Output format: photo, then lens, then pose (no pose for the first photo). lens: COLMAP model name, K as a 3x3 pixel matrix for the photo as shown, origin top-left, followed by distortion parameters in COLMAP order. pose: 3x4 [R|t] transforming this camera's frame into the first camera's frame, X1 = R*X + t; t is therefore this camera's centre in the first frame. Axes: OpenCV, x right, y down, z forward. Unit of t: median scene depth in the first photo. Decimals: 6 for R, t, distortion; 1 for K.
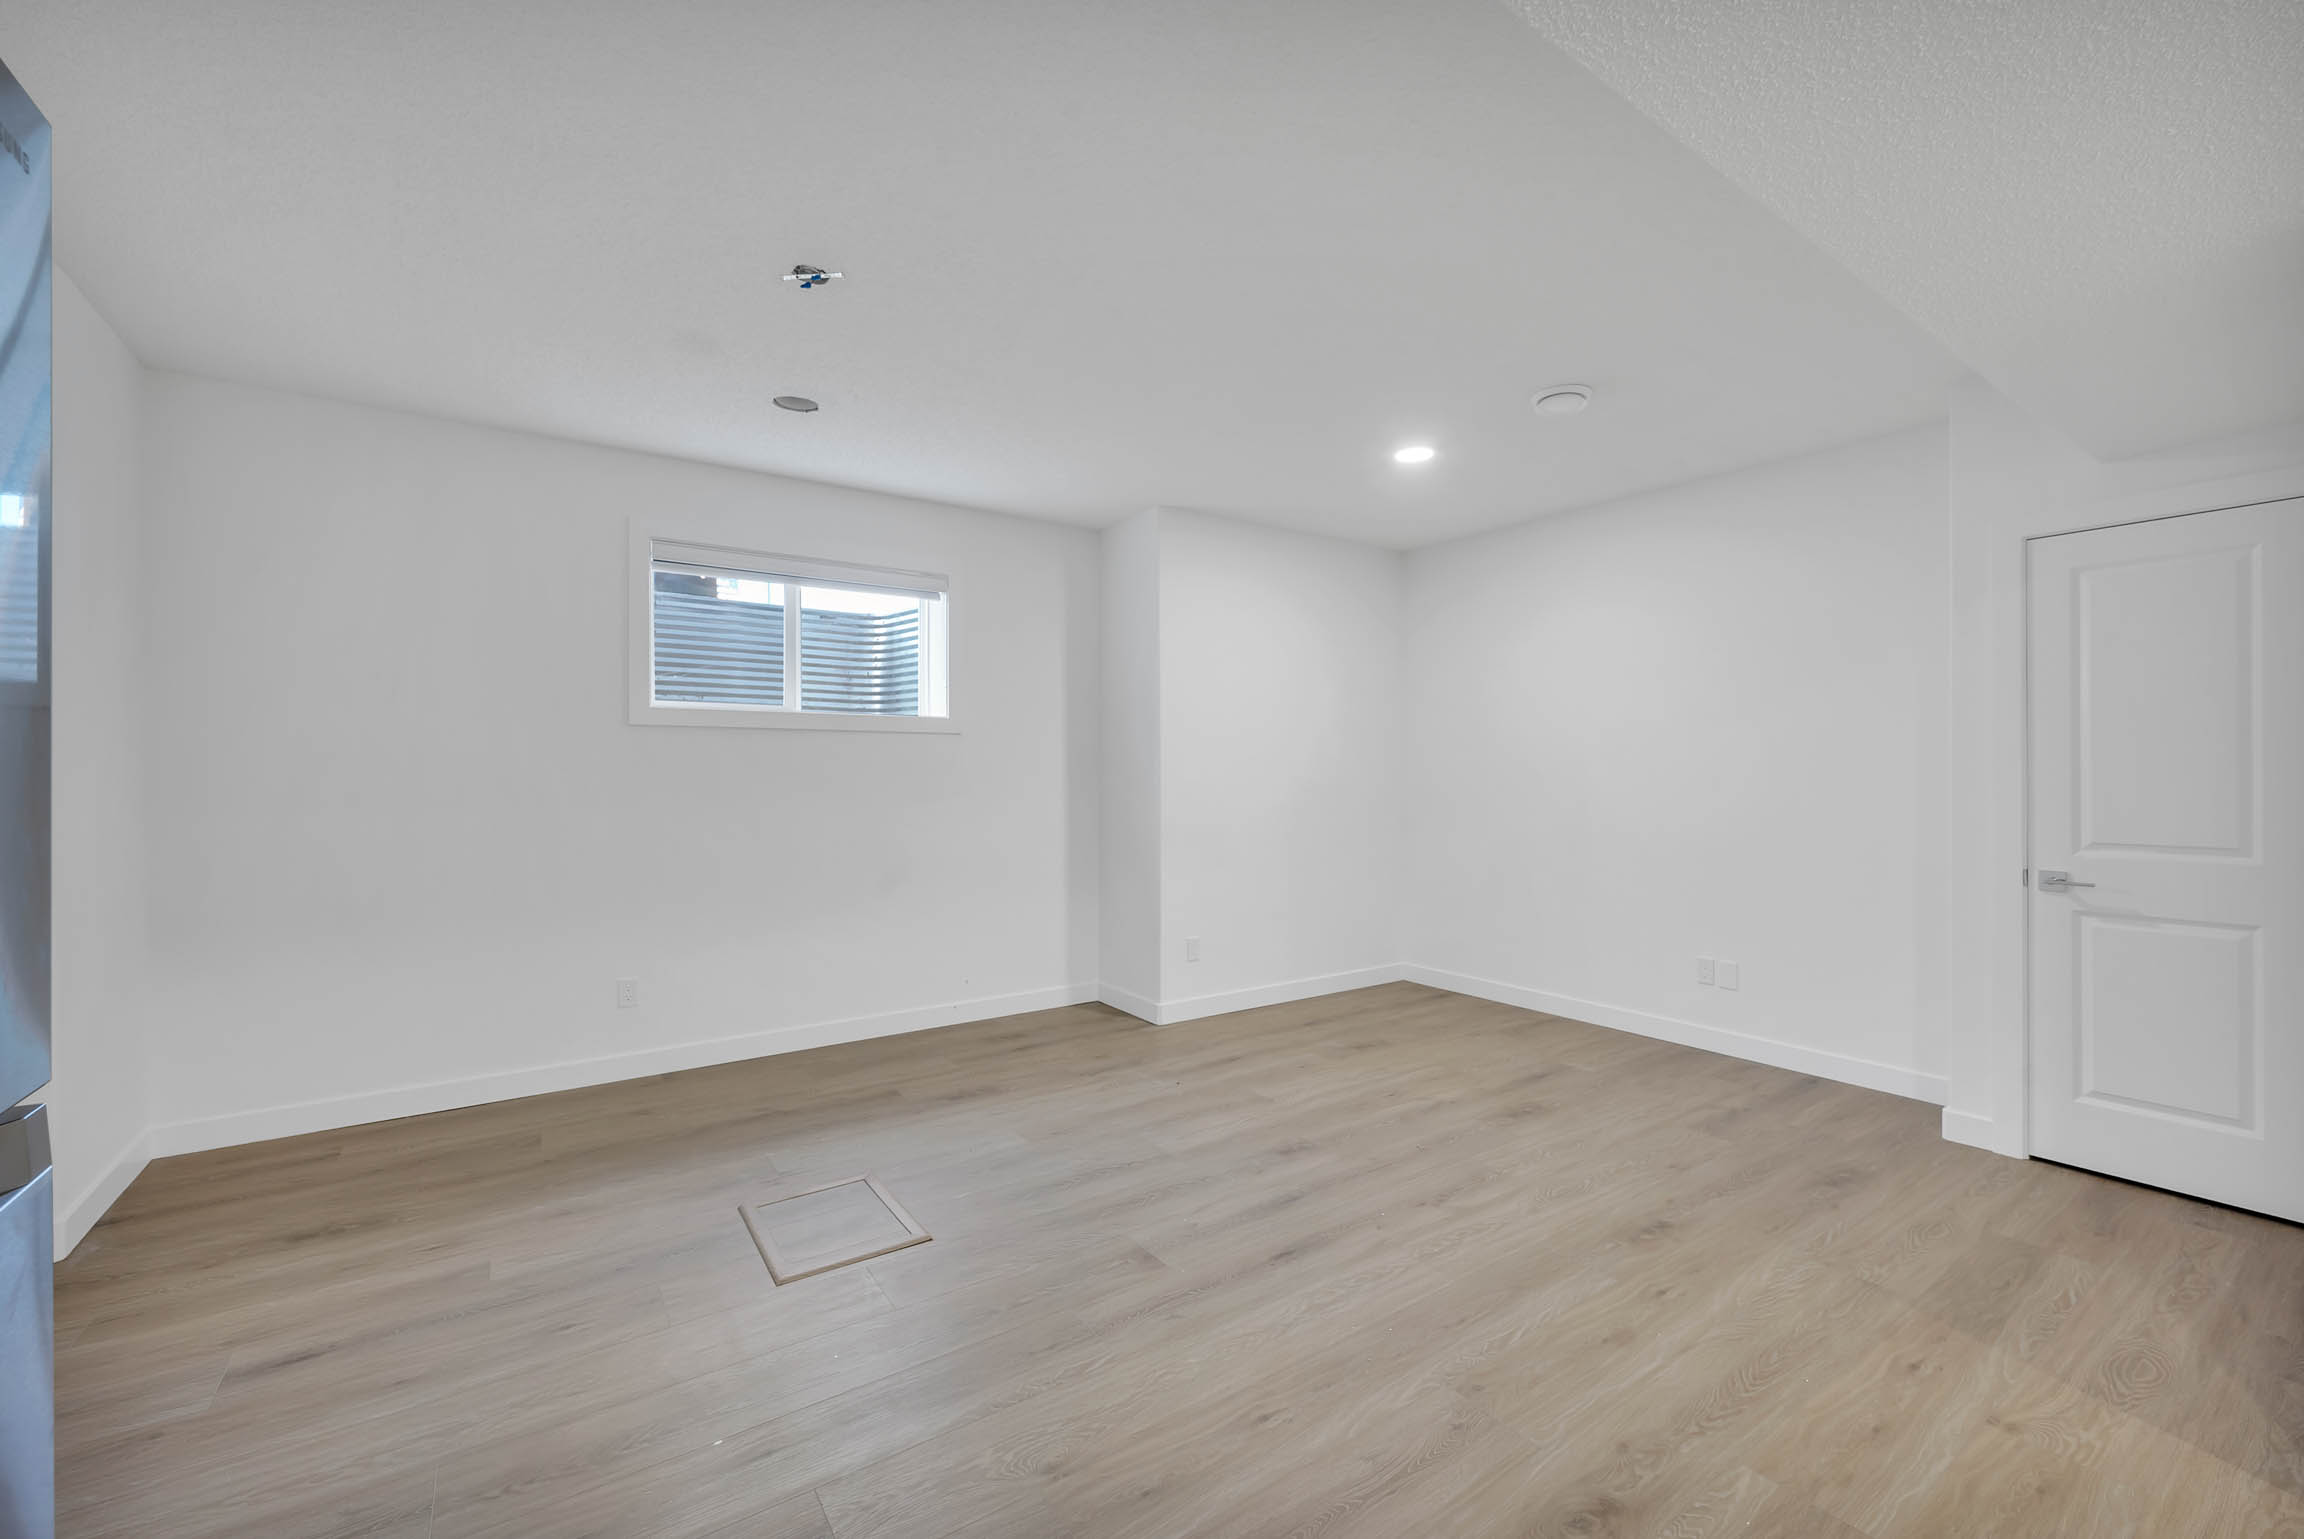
lens RADIAL K [[922.9, 0, 1154.7], [0, 922.9, 768.9], [0, 0, 1]] dist [0.000822, 0.001145]
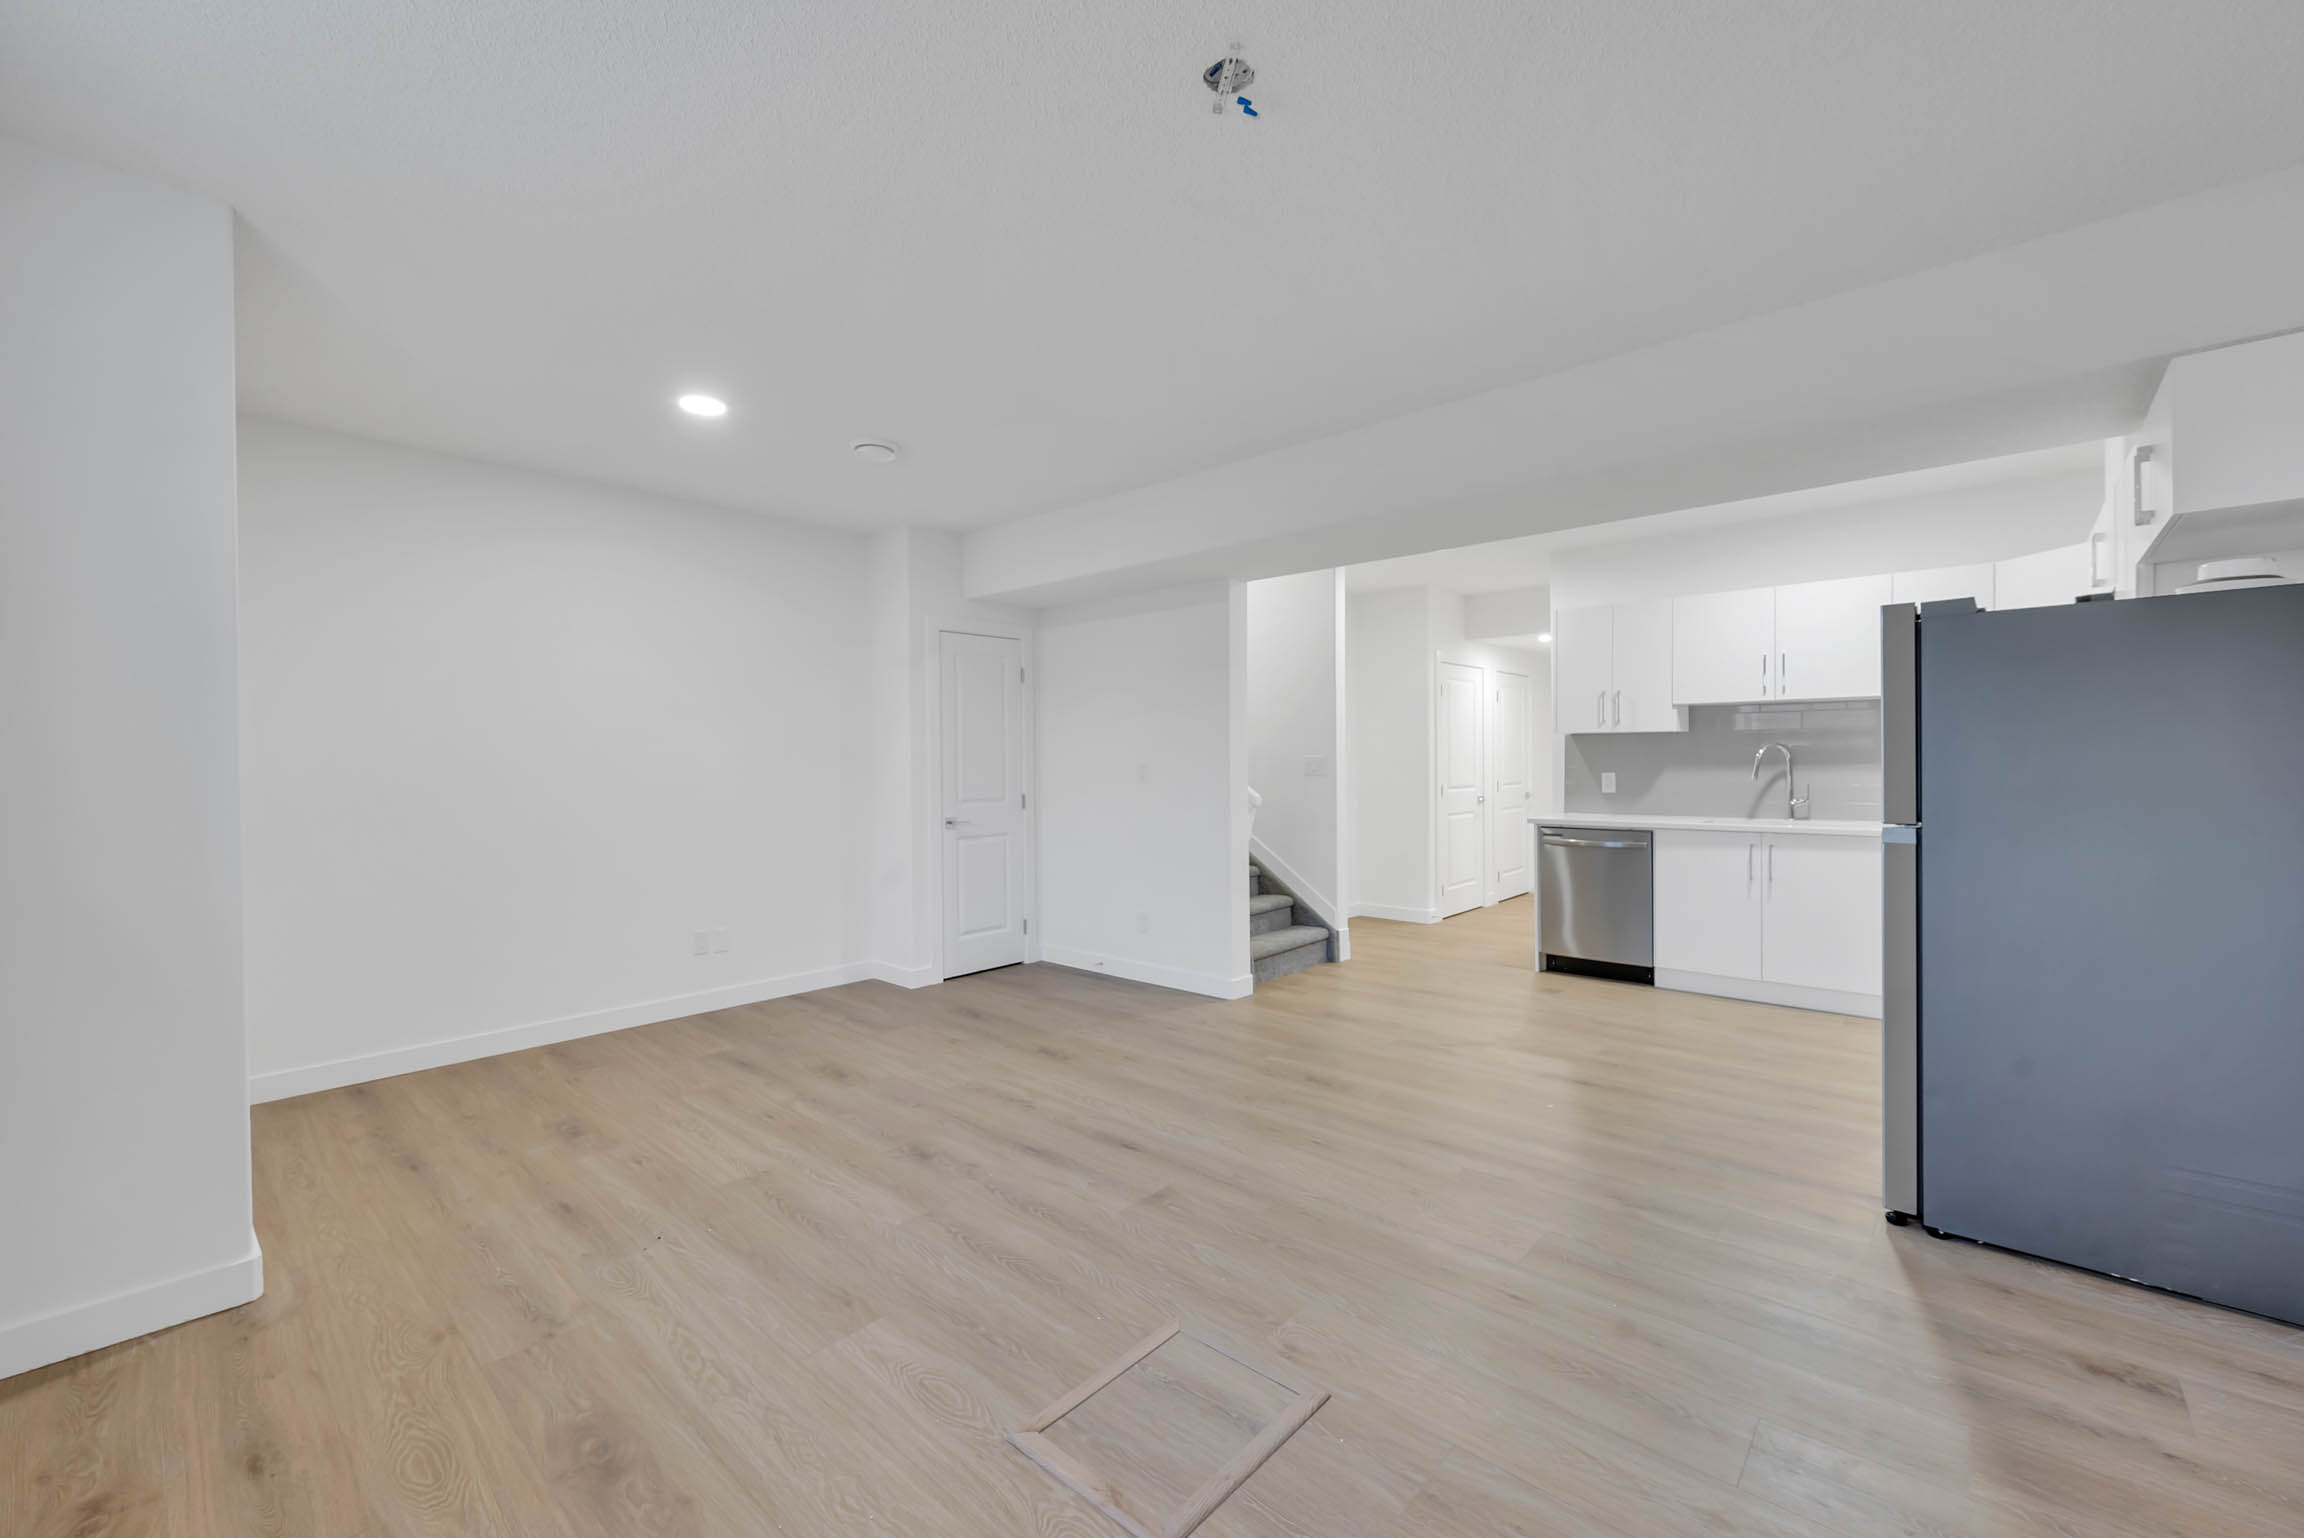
lens RADIAL K [[922.9, 0, 1173.5], [0, 922.9, 765.8], [0, 0, 1]] dist [0.000822, 0.001145]
pose [[-0.245907, -0.002226, 0.969291, -0.885477], [0.005614, 0.999977, 0.003721, 0.006474], [-0.969277, 0.006357, -0.245889, 1.019544]]
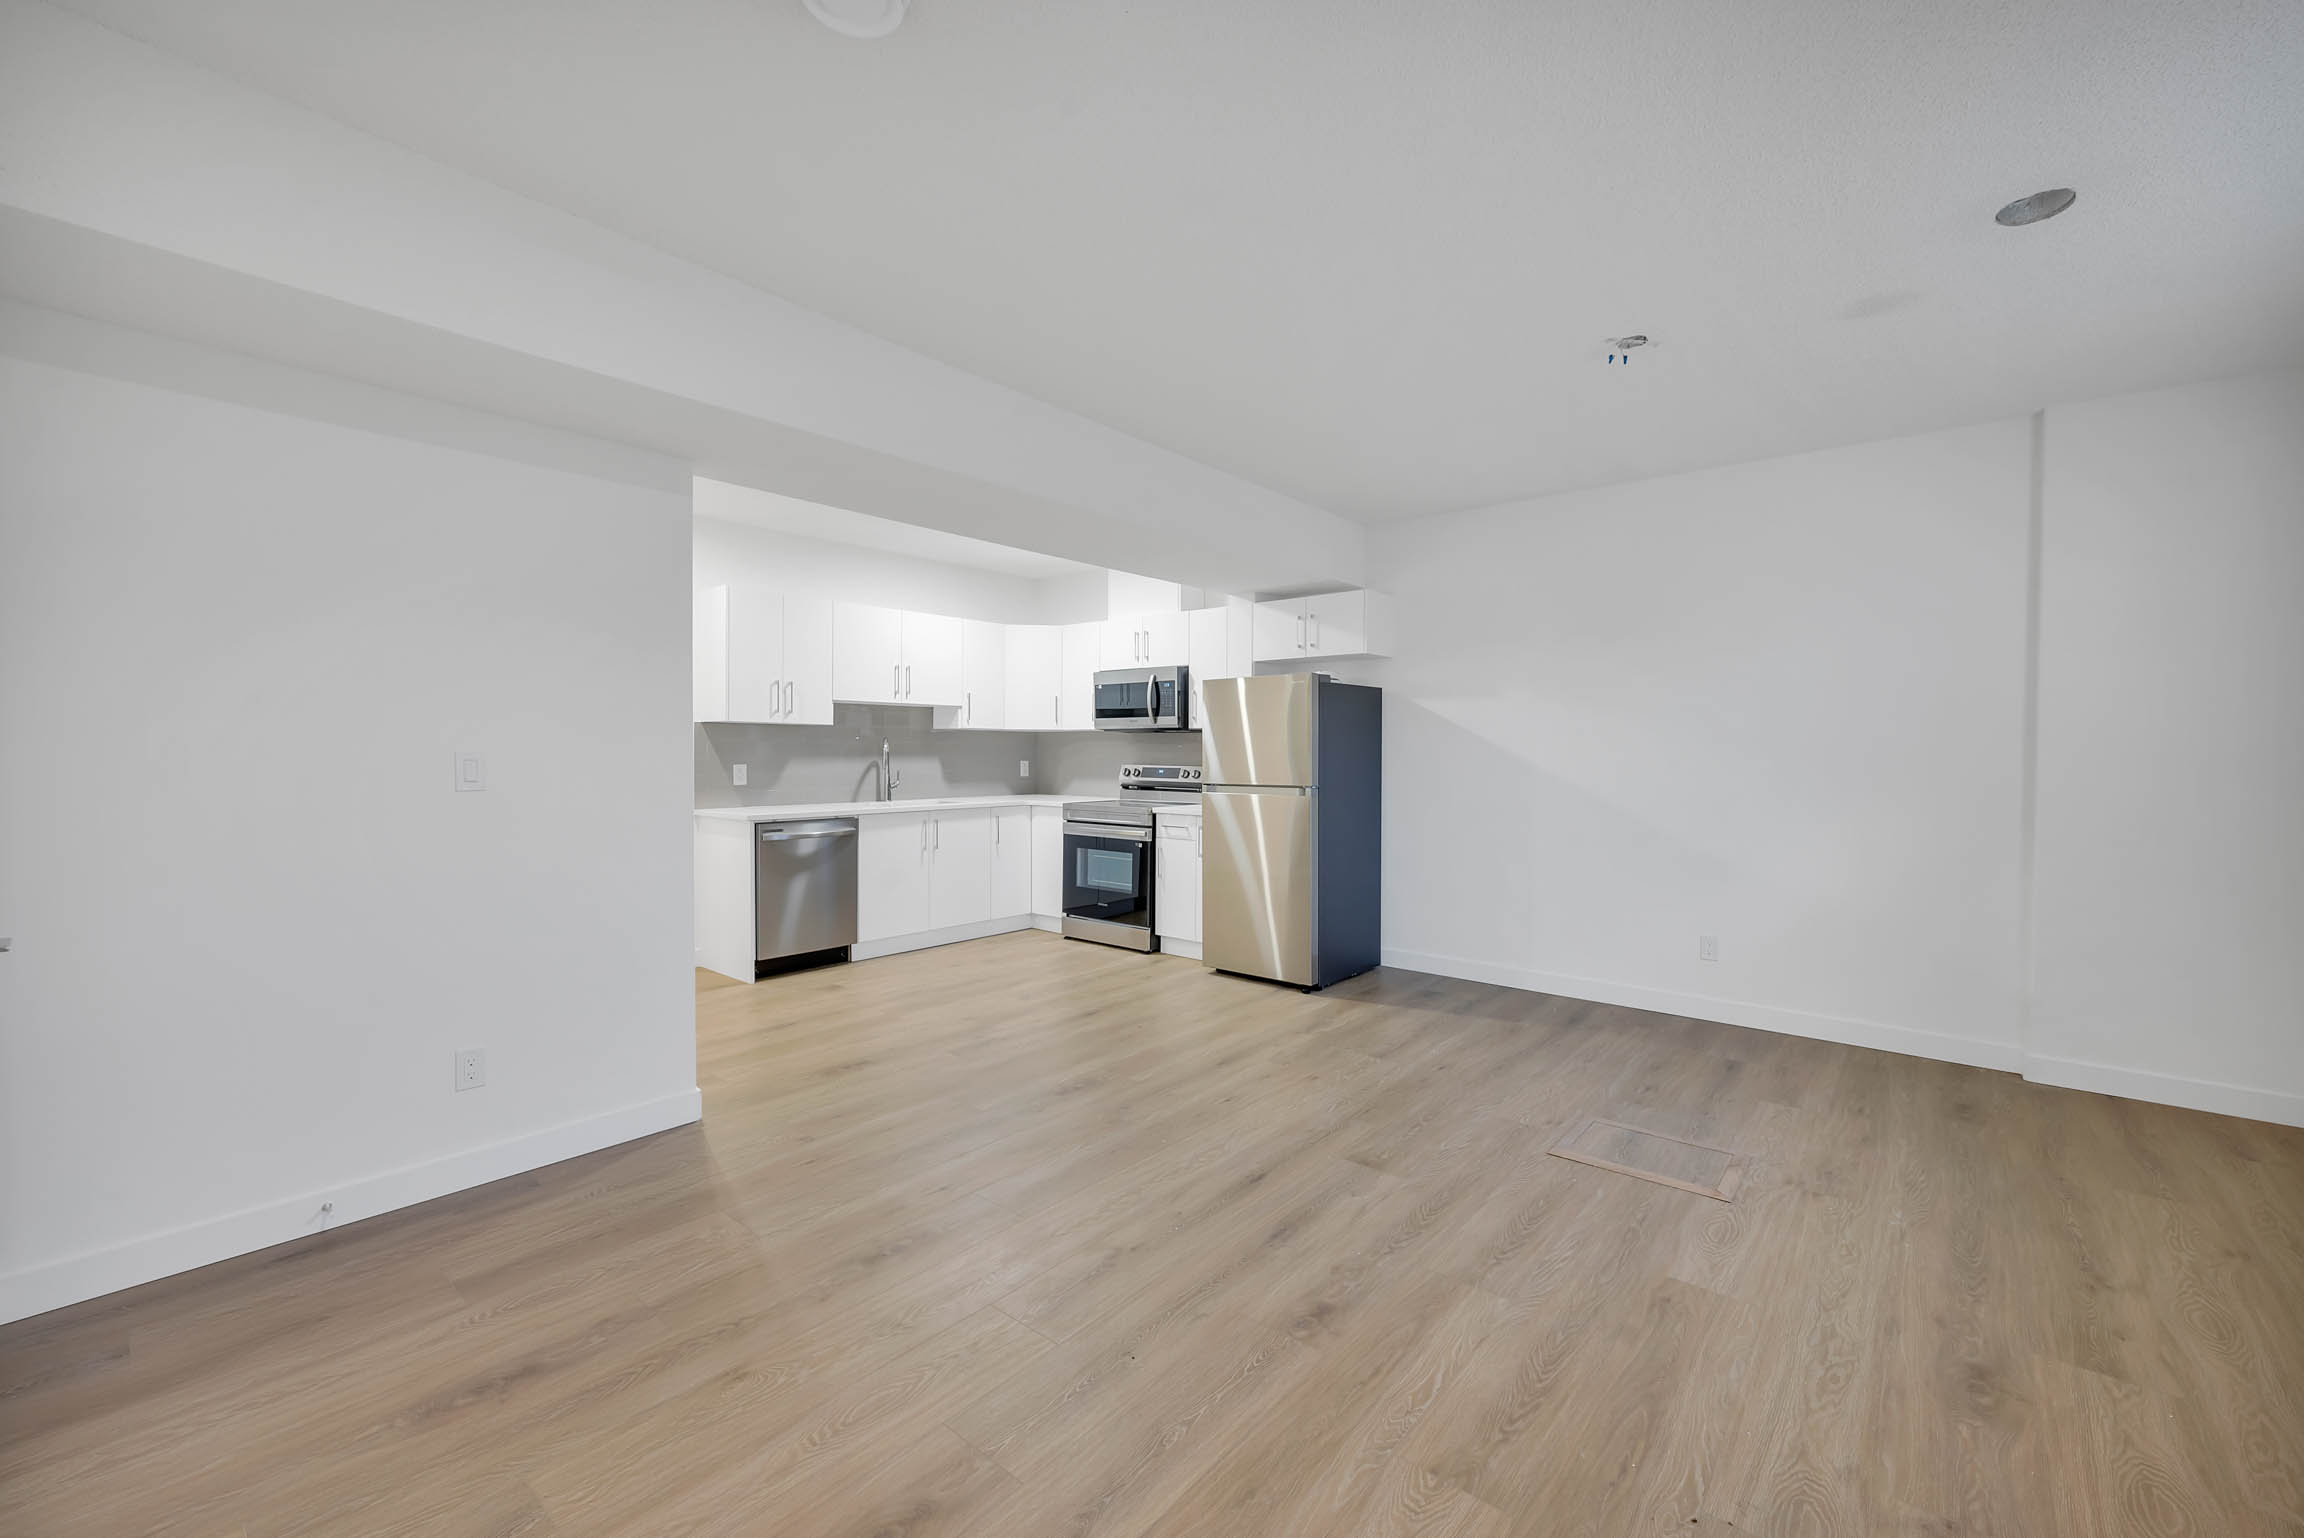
lens RADIAL K [[922.9, 0, 1154.3], [0, 922.9, 769.1], [0, 0, 1]] dist [0.000822, 0.001145]
pose [[-0.965420, 0.001665, -0.260695, 0.453751], [-0.003324, 0.999820, 0.018695, 0.005535], [0.260679, 0.018915, -0.965240, 1.674751]]
